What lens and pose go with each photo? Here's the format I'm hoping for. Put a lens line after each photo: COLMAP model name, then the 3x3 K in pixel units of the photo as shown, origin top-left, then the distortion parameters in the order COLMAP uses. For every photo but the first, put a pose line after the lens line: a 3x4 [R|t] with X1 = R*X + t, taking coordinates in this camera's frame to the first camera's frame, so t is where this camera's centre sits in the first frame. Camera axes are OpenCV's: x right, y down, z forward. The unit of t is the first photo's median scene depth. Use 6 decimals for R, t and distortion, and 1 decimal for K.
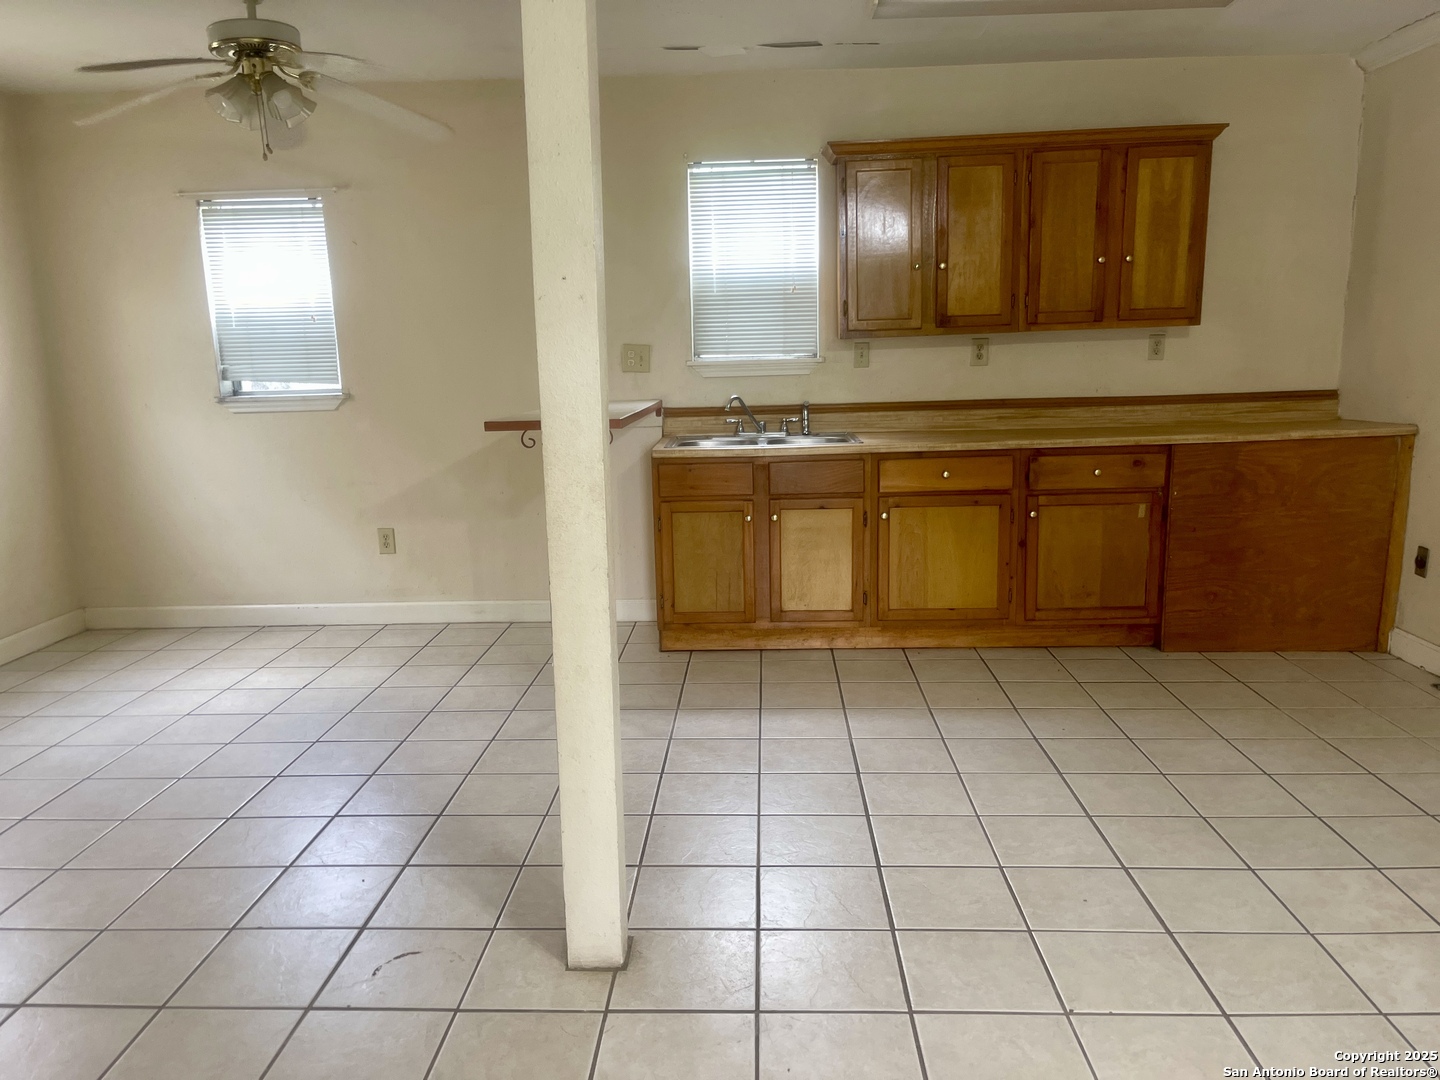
lens RADIAL K [[1092.7, 0, 716.1], [0, 1092.7, 551.2], [0, 0, 1]] dist [0.046312, -0.047815]
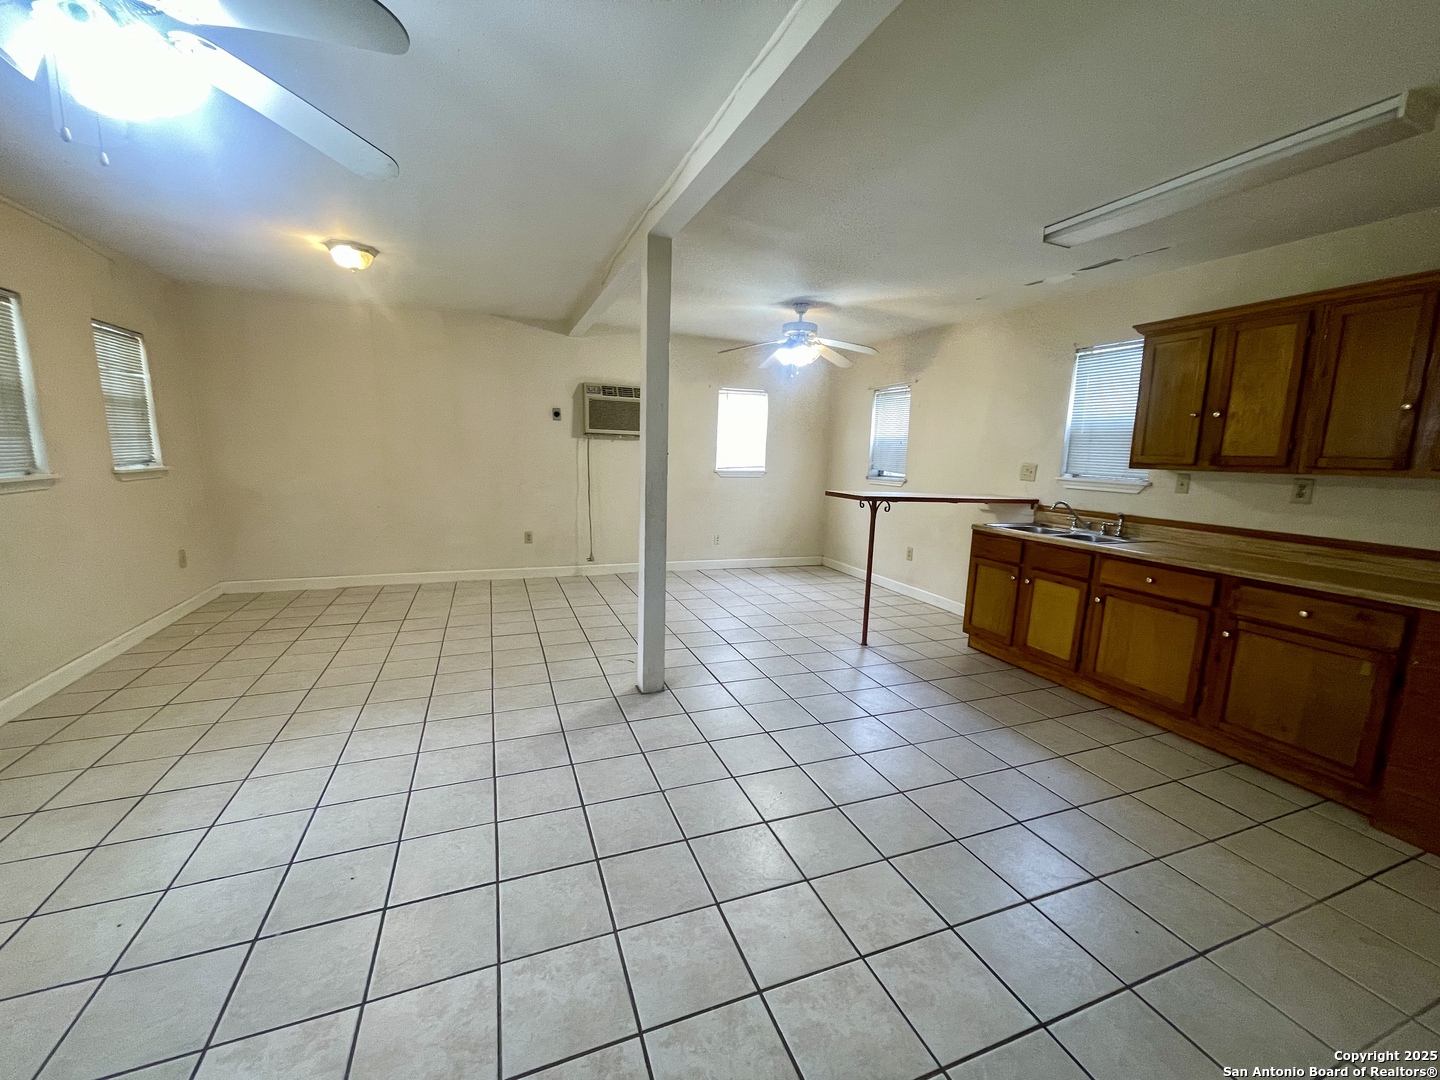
lens RADIAL K [[580.8, 0, 723.4], [0, 580.8, 540.2], [0, 0, 1]] dist [-0.002146, 0.001084]
pose [[0.410205, 0.180534, -0.893946, 0.583975], [-0.217510, 0.971291, 0.096345, -0.071586], [0.885676, 0.154921, 0.437696, 0.271325]]
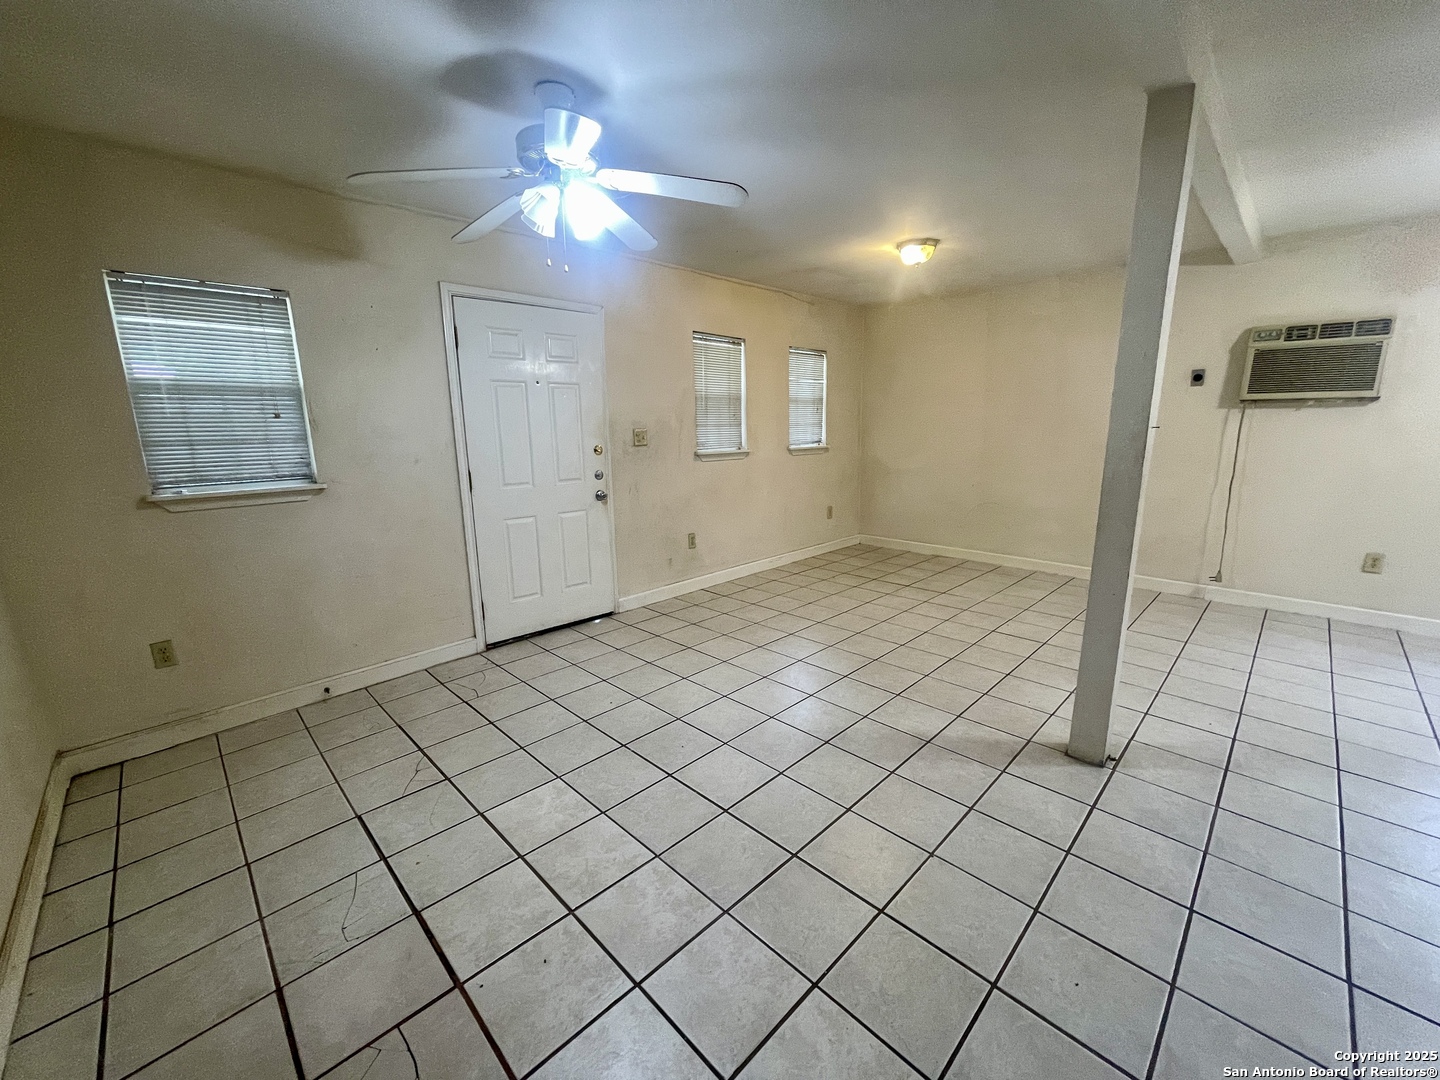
lens RADIAL K [[580.8, 0, 722.2], [0, 580.8, 541.0], [0, 0, 1]] dist [-0.002146, 0.001084]
pose [[-0.675708, 0.179161, -0.715066, 0.496004], [-0.118144, 0.931158, 0.344944, -0.122612], [0.727640, 0.317562, -0.608024, 0.548323]]
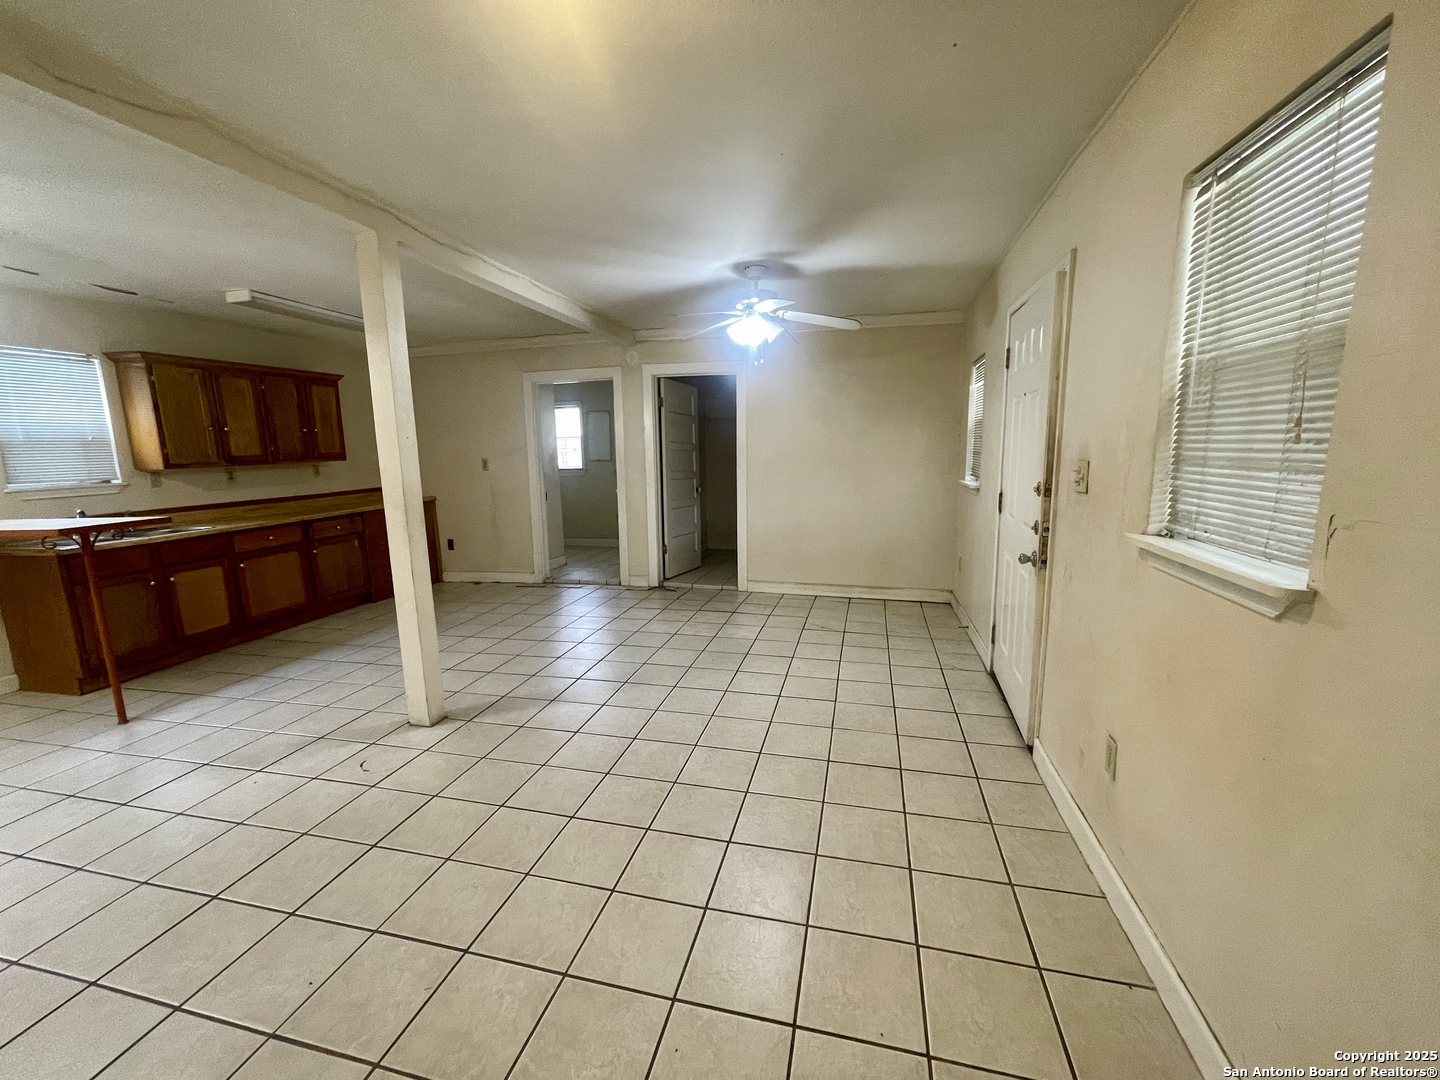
lens RADIAL K [[580.8, 0, 722.3], [0, 580.8, 539.1], [0, 0, 1]] dist [-0.002146, 0.001084]
pose [[0.196424, -0.136964, 0.970906, -0.604371], [0.210085, 0.973079, 0.094768, 0.000700], [-0.957749, 0.185358, 0.219910, 0.029437]]
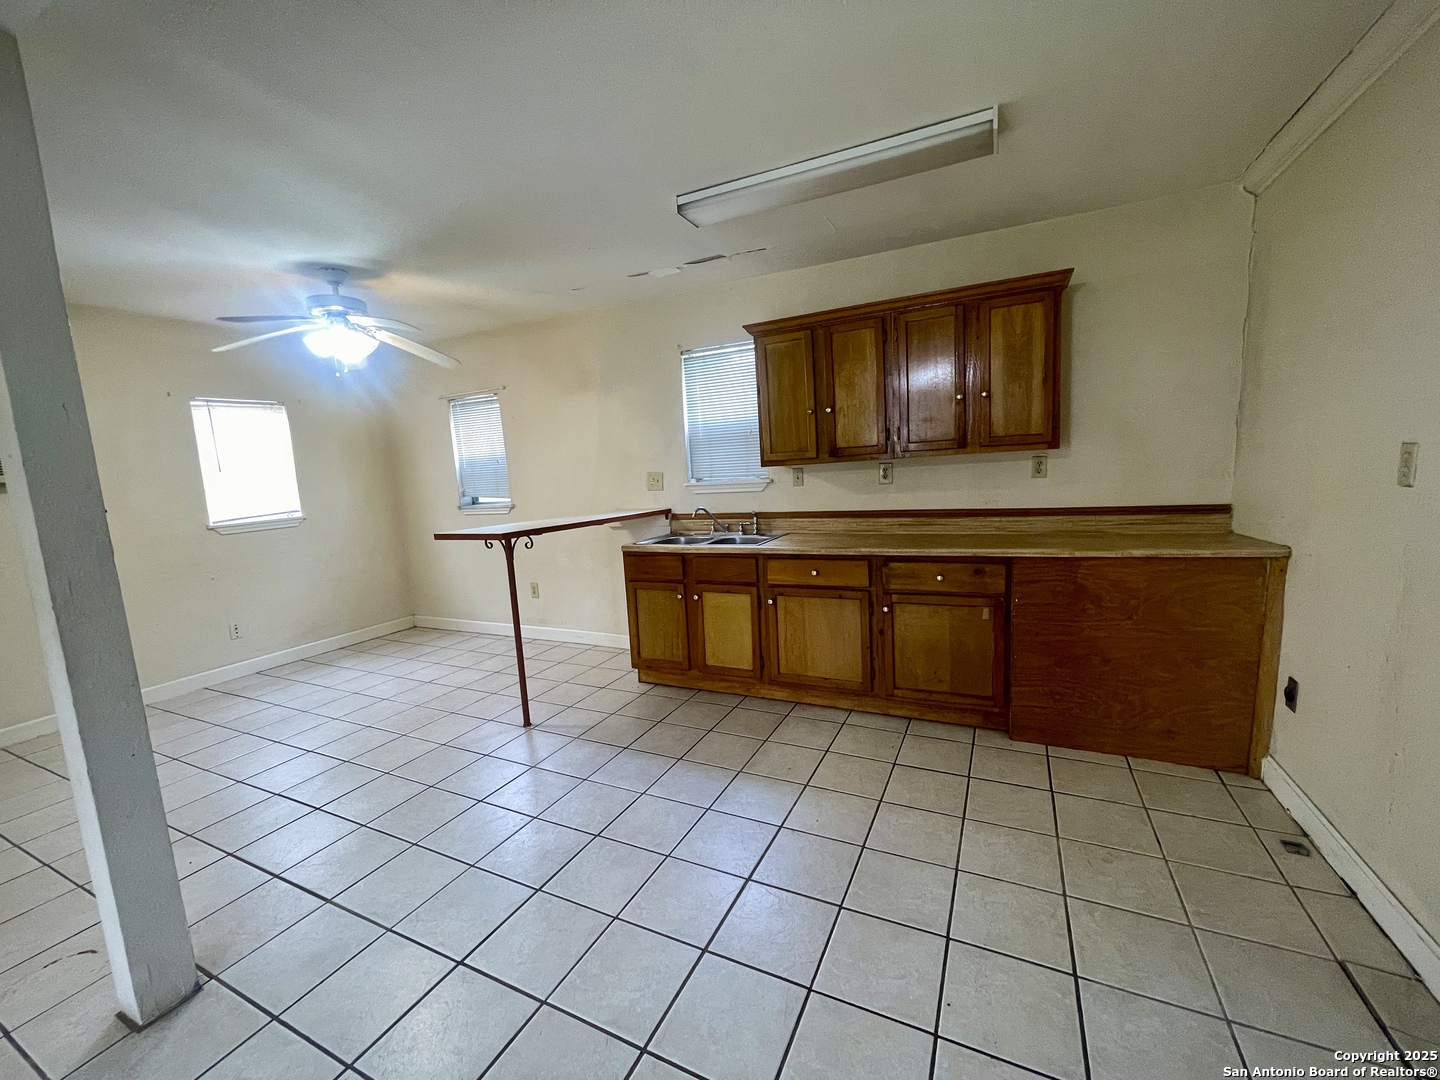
lens RADIAL K [[580.8, 0, 722.1], [0, 580.8, 540.1], [0, 0, 1]] dist [-0.002146, 0.001084]
pose [[0.917256, 0.026515, -0.397415, 0.371856], [-0.044803, 0.998318, -0.036801, -0.077500], [0.395771, 0.051561, 0.916901, 0.337040]]
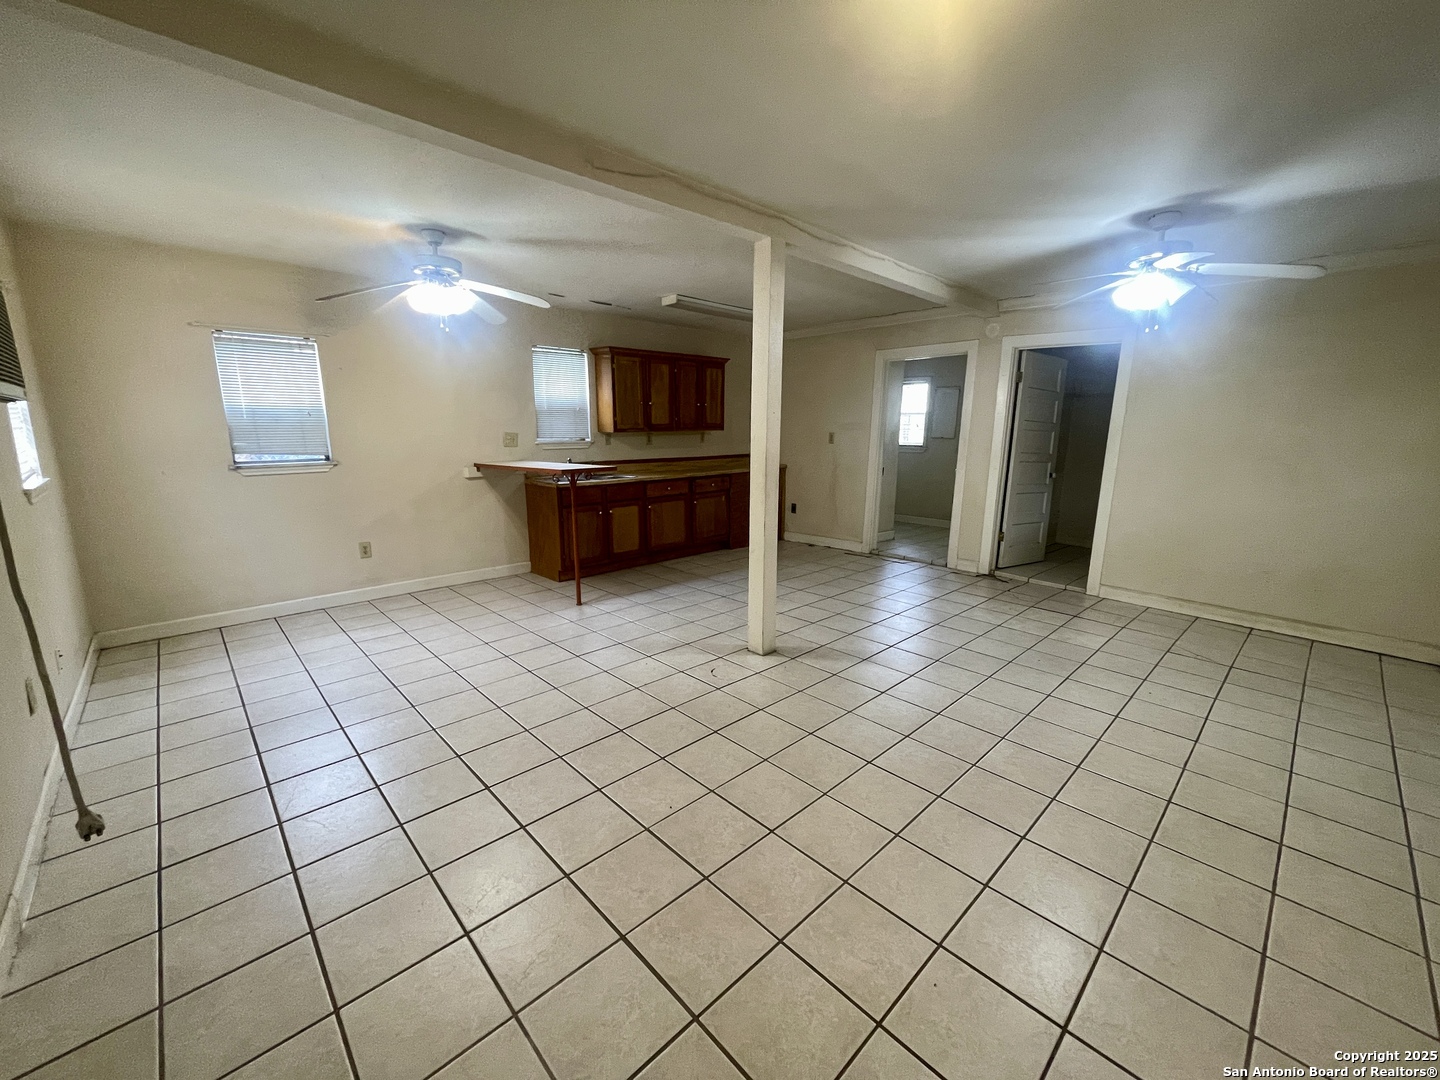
lens RADIAL K [[580.8, 0, 722.3], [0, 580.8, 540.6], [0, 0, 1]] dist [-0.002146, 0.001084]
pose [[0.690987, -0.115187, 0.713631, -0.641728], [0.120967, 0.991727, 0.042946, 0.004694], [-0.712674, 0.056651, 0.699205, 0.009888]]
